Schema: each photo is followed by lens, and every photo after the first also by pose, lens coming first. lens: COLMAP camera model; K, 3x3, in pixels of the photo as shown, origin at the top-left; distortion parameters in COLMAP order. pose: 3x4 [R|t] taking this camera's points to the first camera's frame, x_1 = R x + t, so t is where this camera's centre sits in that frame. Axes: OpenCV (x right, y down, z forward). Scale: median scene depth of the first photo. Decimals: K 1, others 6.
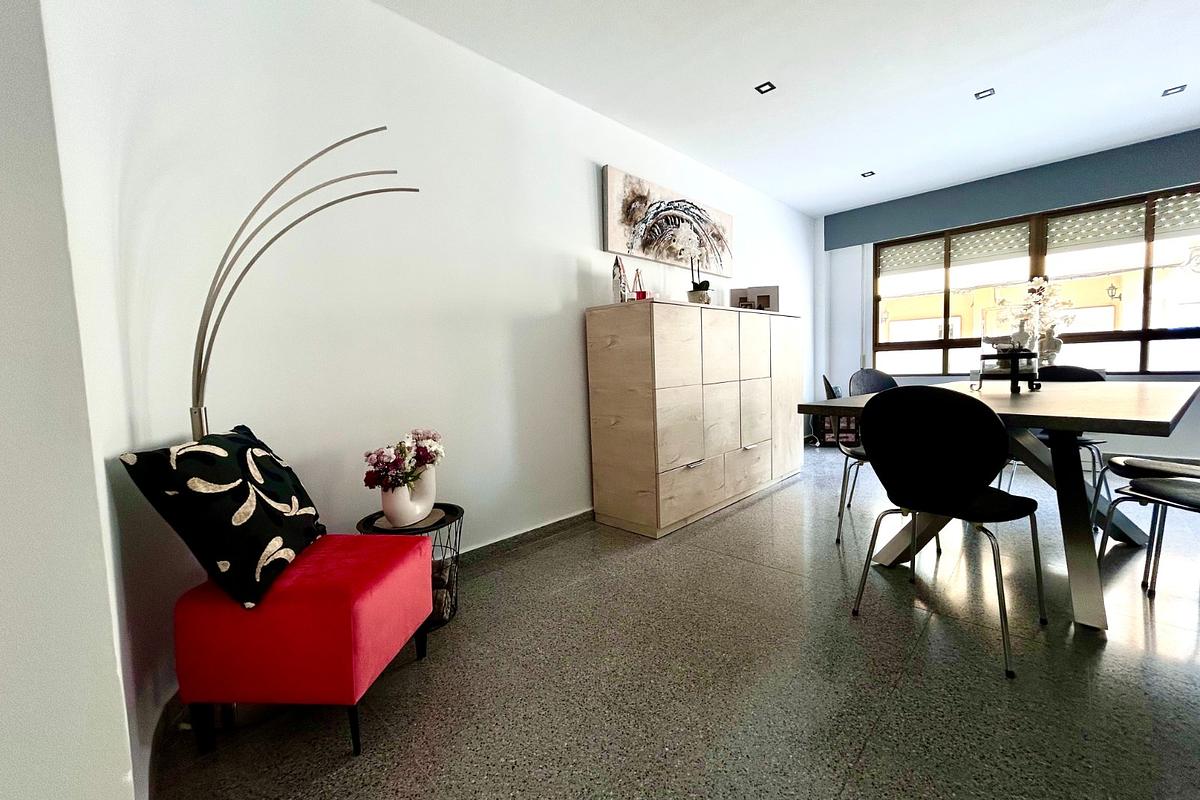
lens RADIAL K [[481.1, 0, 600.0], [0, 481.1, 400.0], [0, 0, 1]] dist [-0.000651, 0.000010]
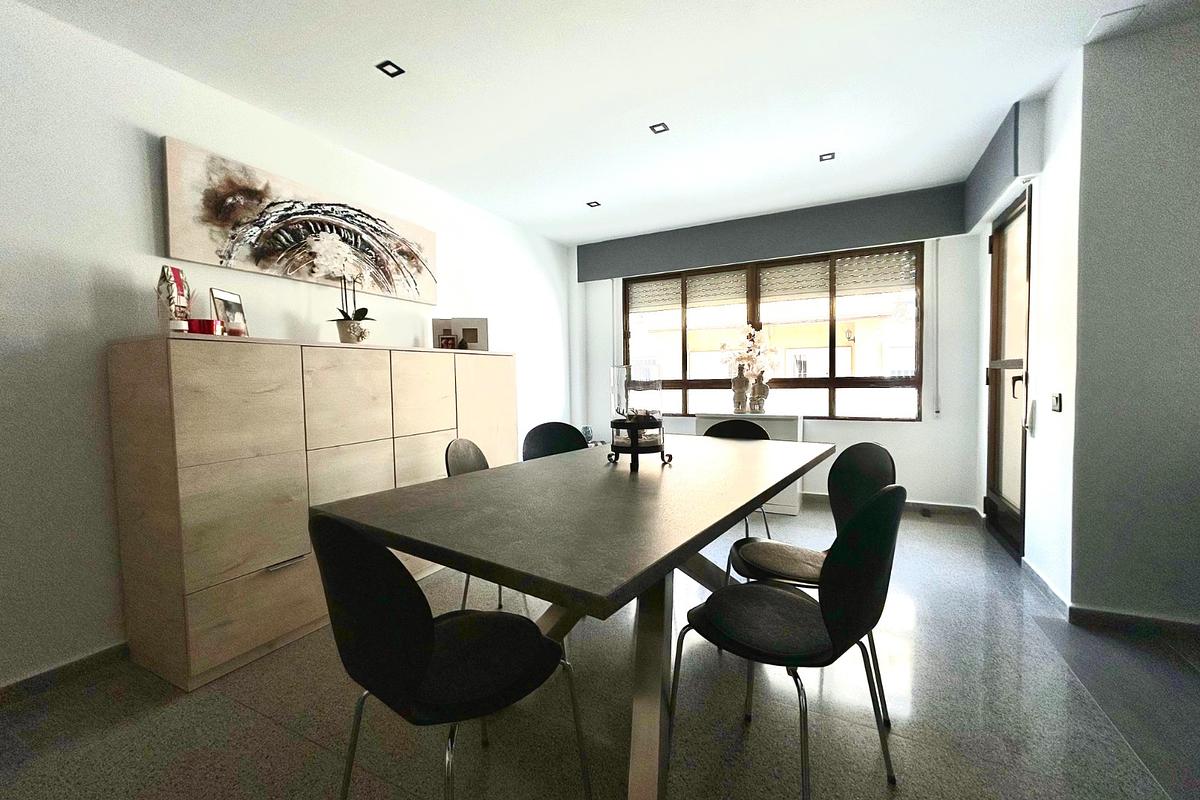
lens RADIAL K [[482.2, 0, 602.0], [0, 482.2, 397.6], [0, 0, 1]] dist [-0.002313, -0.000081]
pose [[0.955202, 0.006594, 0.295882, 0.333363], [0.005980, 0.999118, -0.041572, -0.061986], [-0.295896, 0.041479, 0.954319, 0.130329]]
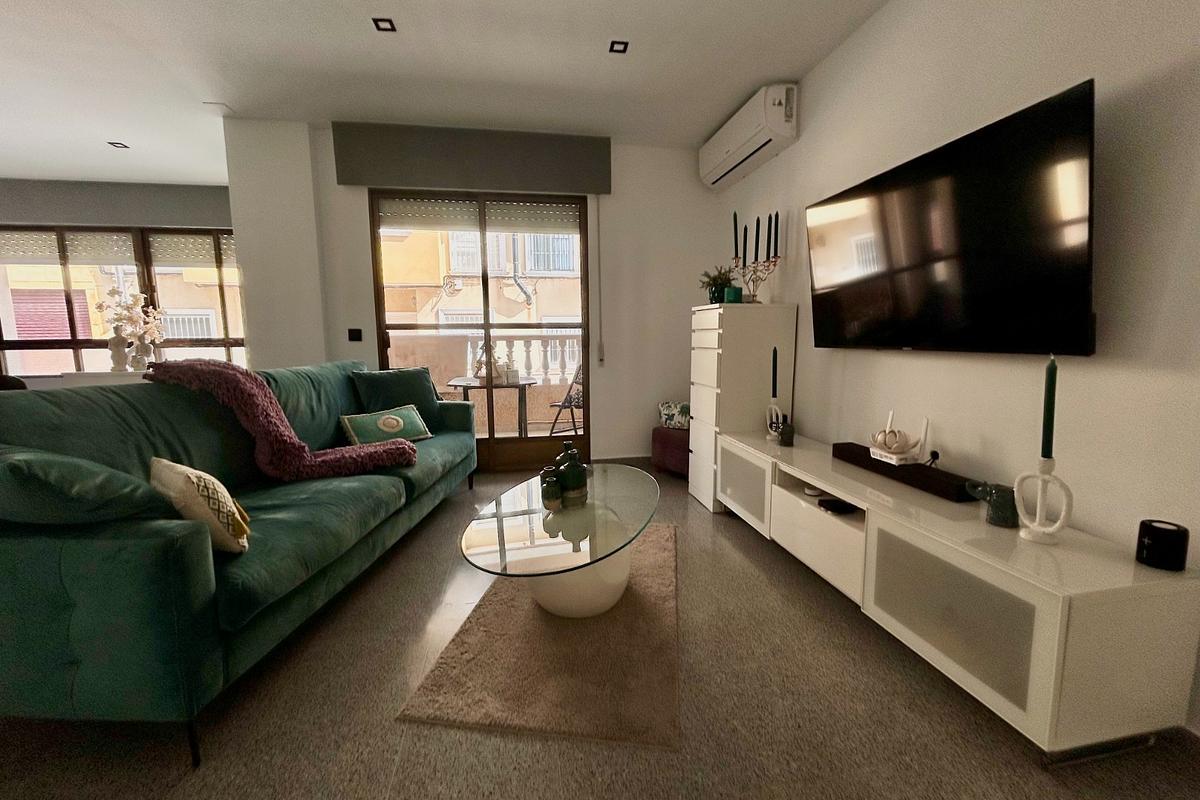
lens RADIAL K [[481.1, 0, 600.0], [0, 481.1, 400.0], [0, 0, 1]] dist [-0.000651, 0.000010]
pose [[0.588916, -0.077697, 0.804451, 0.705074], [0.051187, 0.996956, 0.058818, -0.008797], [-0.806572, 0.006538, 0.591100, -0.550804]]
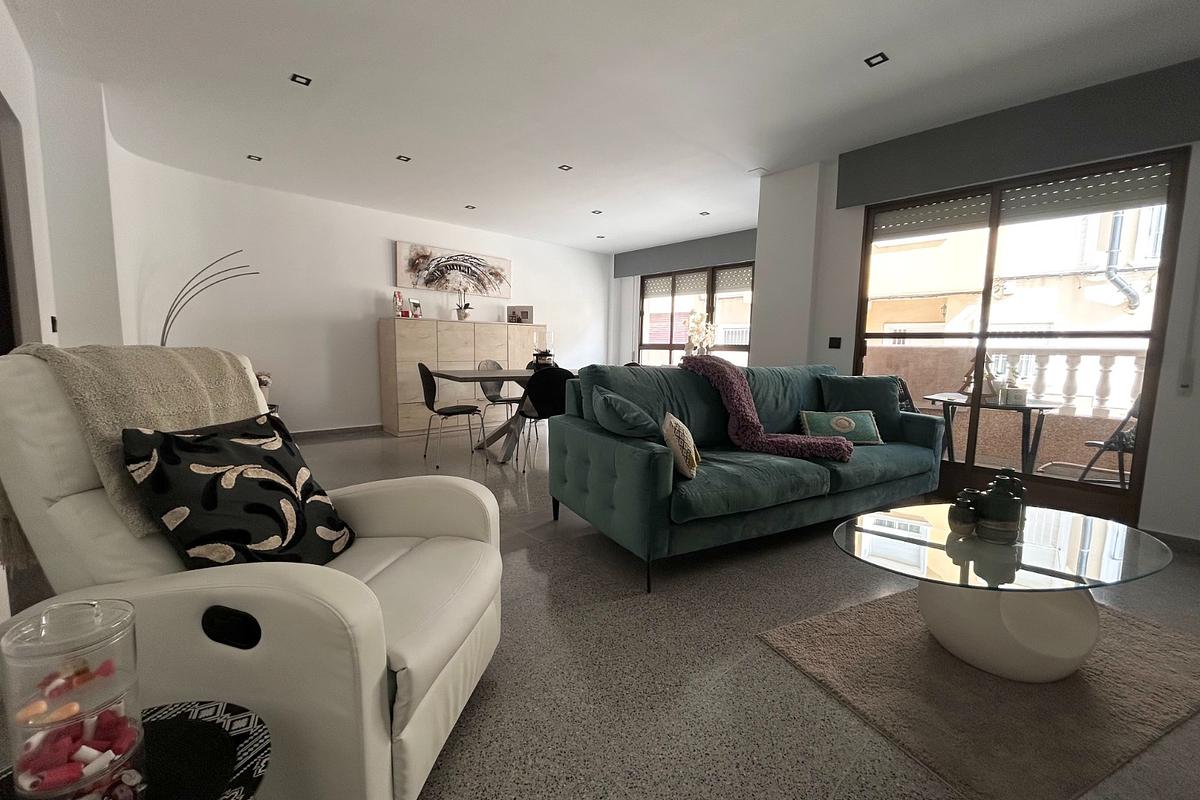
lens RADIAL K [[481.1, 0, 600.0], [0, 481.1, 400.0], [0, 0, 1]] dist [-0.000651, 0.000010]
pose [[0.996920, 0.059738, -0.050807, 0.744850], [-0.057912, 0.997647, 0.036688, 0.008287], [0.052879, -0.033633, 0.998034, -0.666948]]
